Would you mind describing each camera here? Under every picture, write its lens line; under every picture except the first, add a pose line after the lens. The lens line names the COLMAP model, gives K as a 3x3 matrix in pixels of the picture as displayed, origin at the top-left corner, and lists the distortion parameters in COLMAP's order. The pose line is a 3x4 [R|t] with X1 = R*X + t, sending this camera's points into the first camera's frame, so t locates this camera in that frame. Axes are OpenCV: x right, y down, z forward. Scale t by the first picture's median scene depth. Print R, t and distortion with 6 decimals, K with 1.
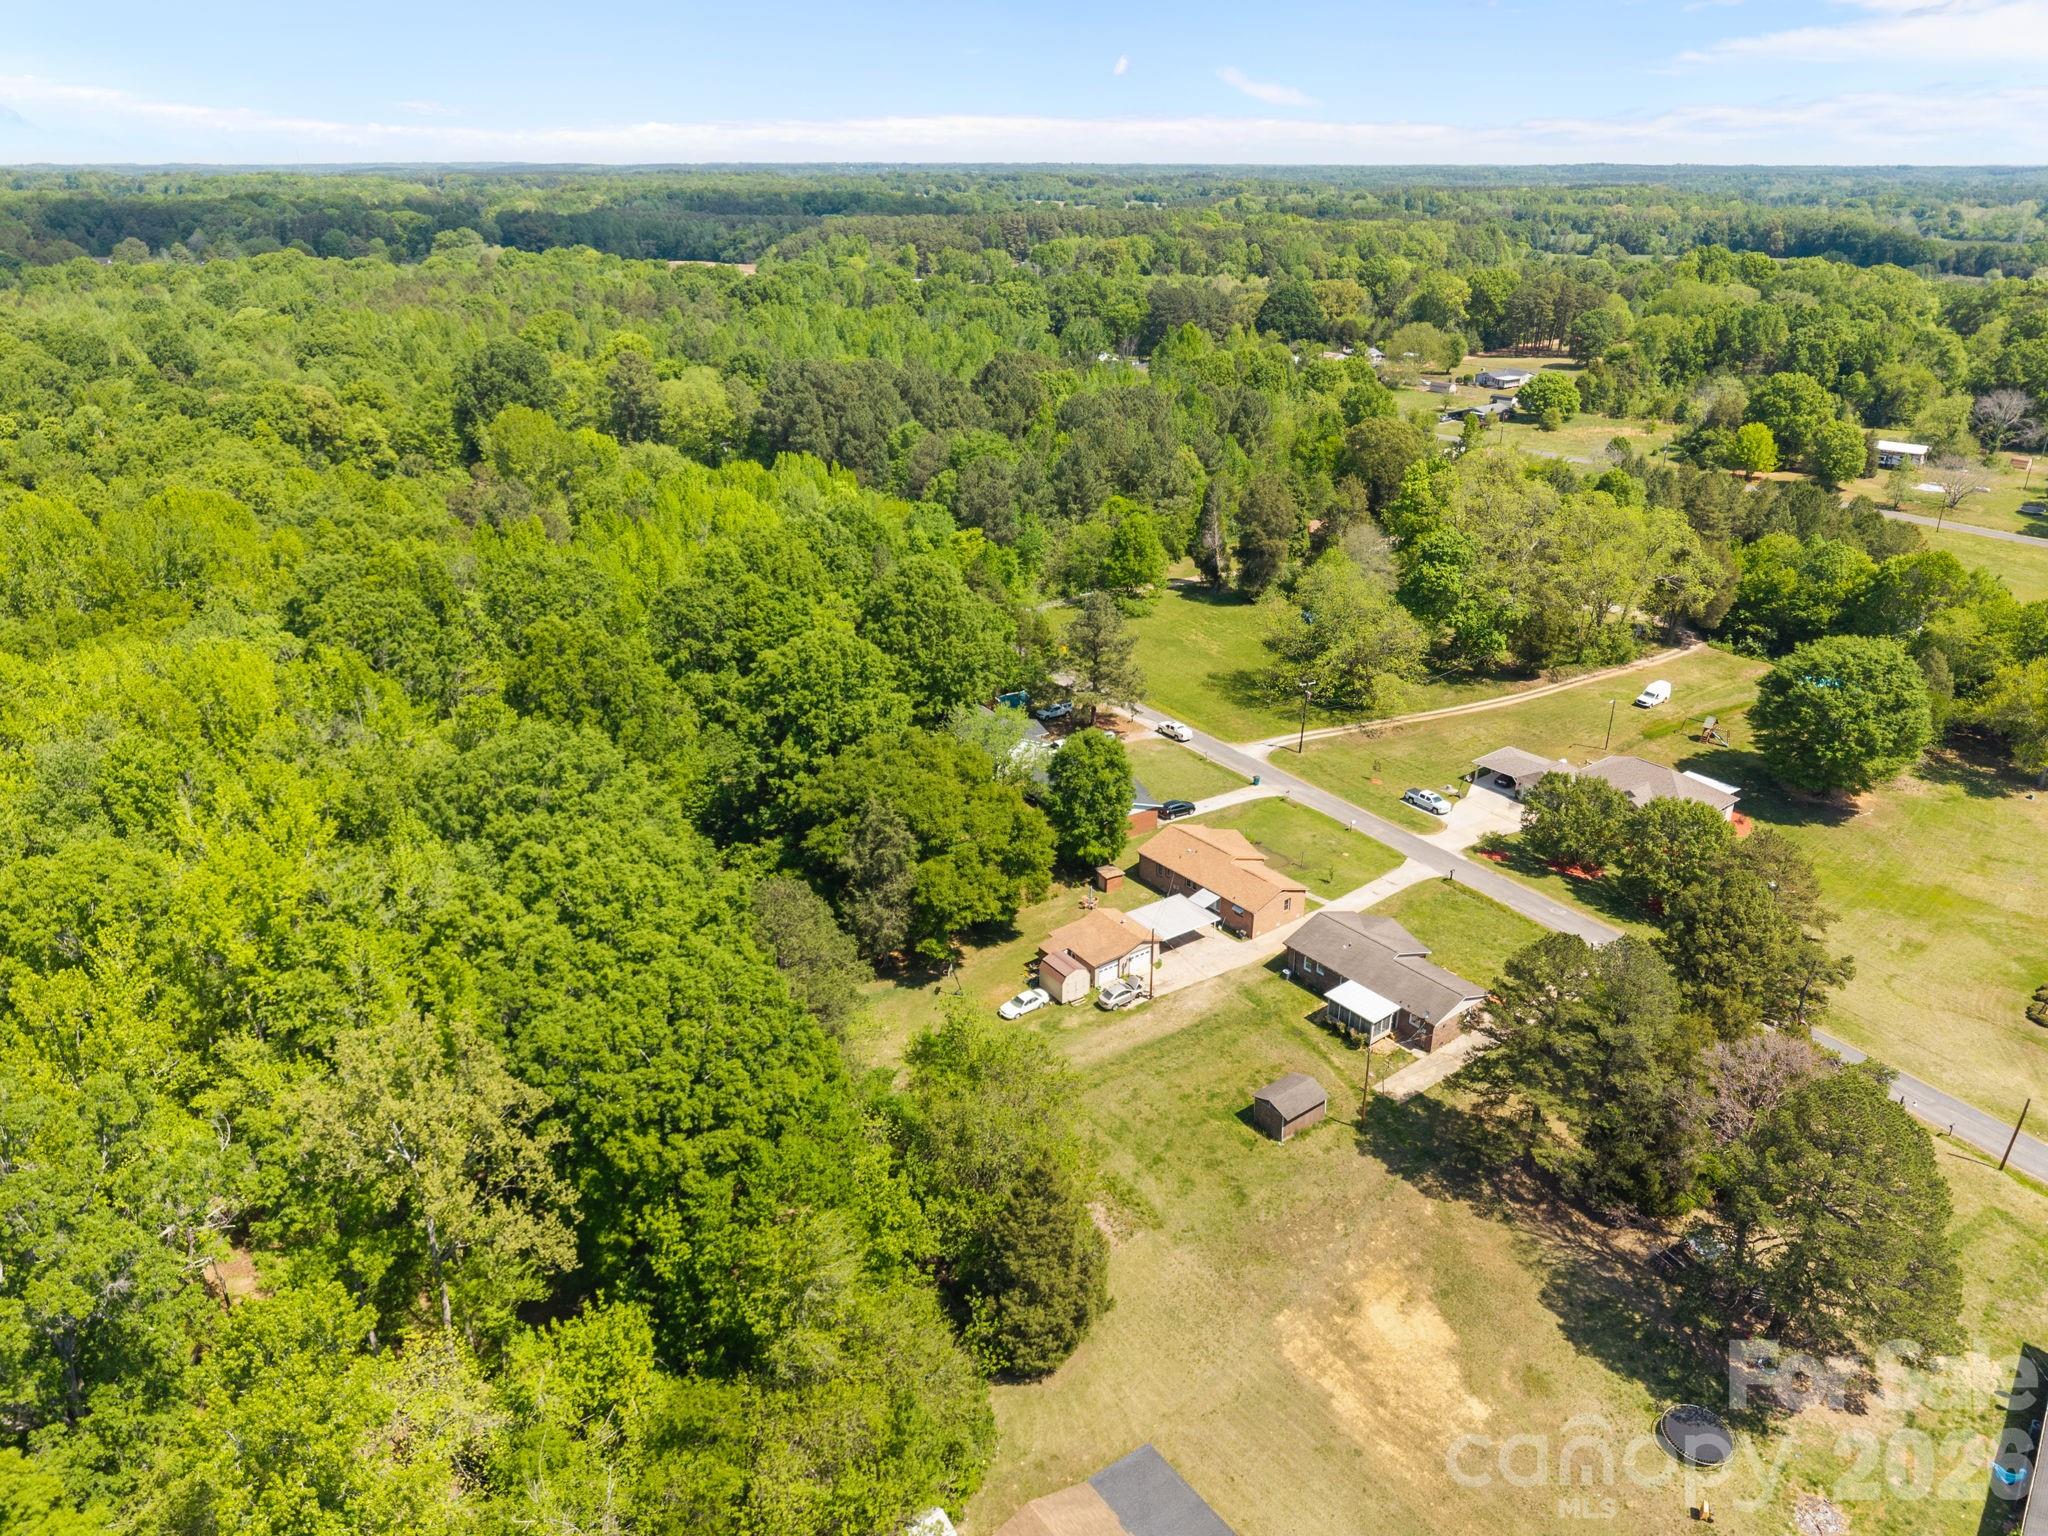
lens RADIAL K [[1364.6, 0, 1024.0], [0, 1364.6, 768.0], [0, 0, 1]] dist [0.042409, -0.050090]
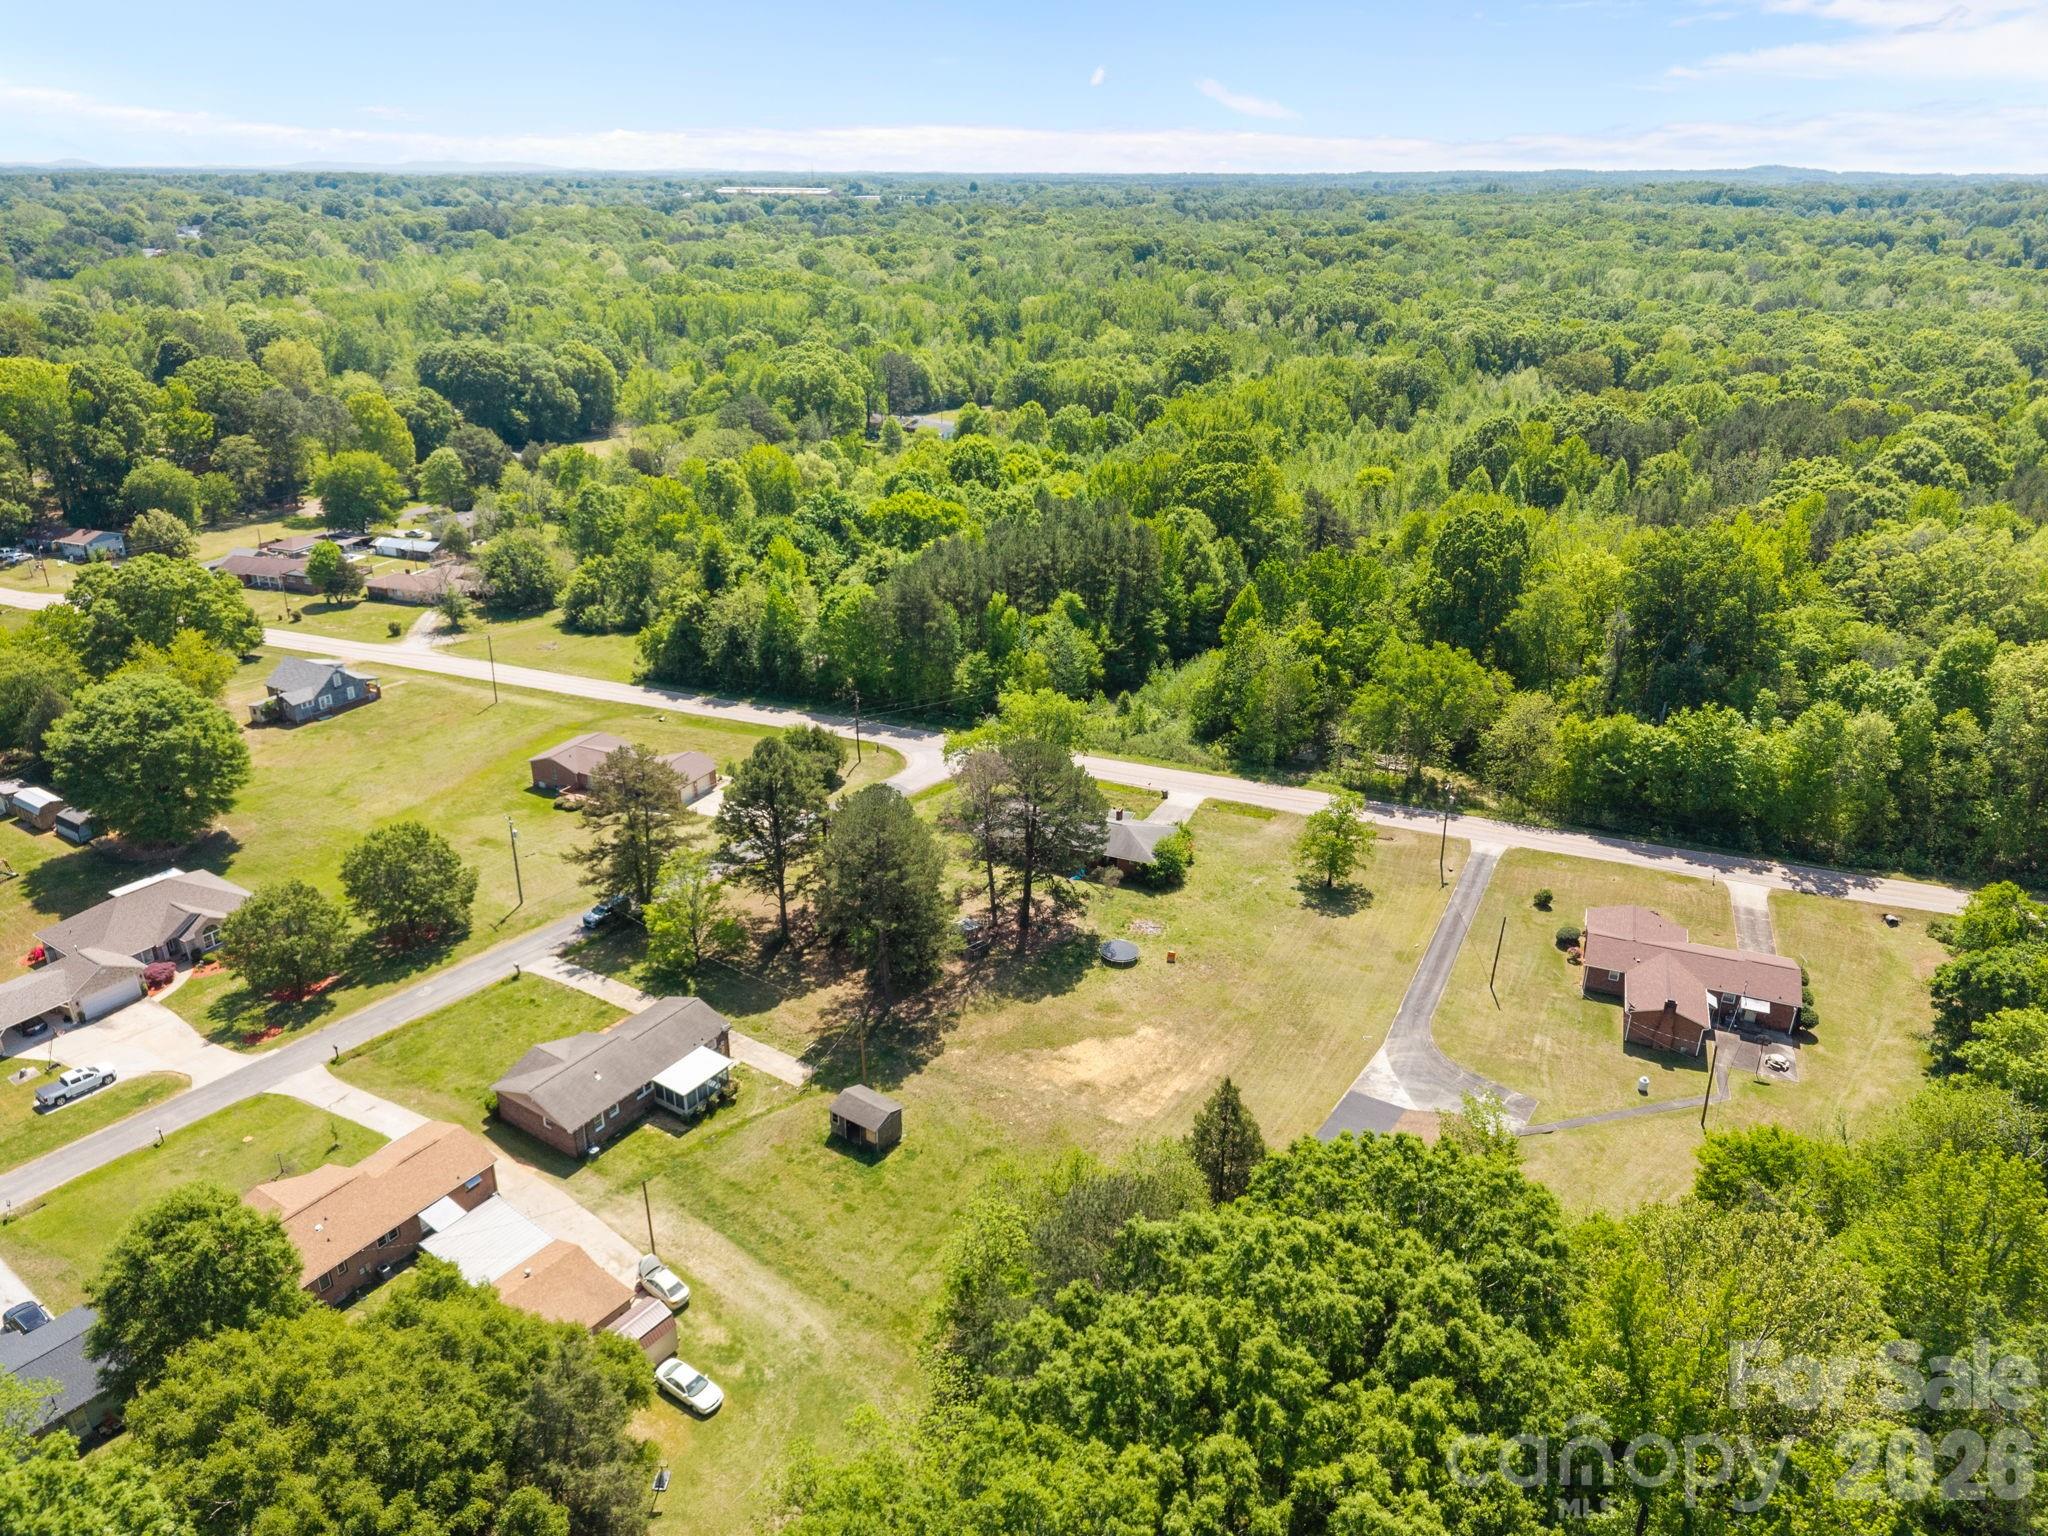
lens RADIAL K [[1335.8, 0, 1029.7], [0, 1335.8, 794.8], [0, 0, 1]] dist [0.034886, -0.053687]
pose [[-0.320915, -0.401353, 0.857863, -0.432264], [0.370621, 0.780324, 0.503721, -0.284294], [-0.871581, 0.479594, -0.101668, 0.641517]]
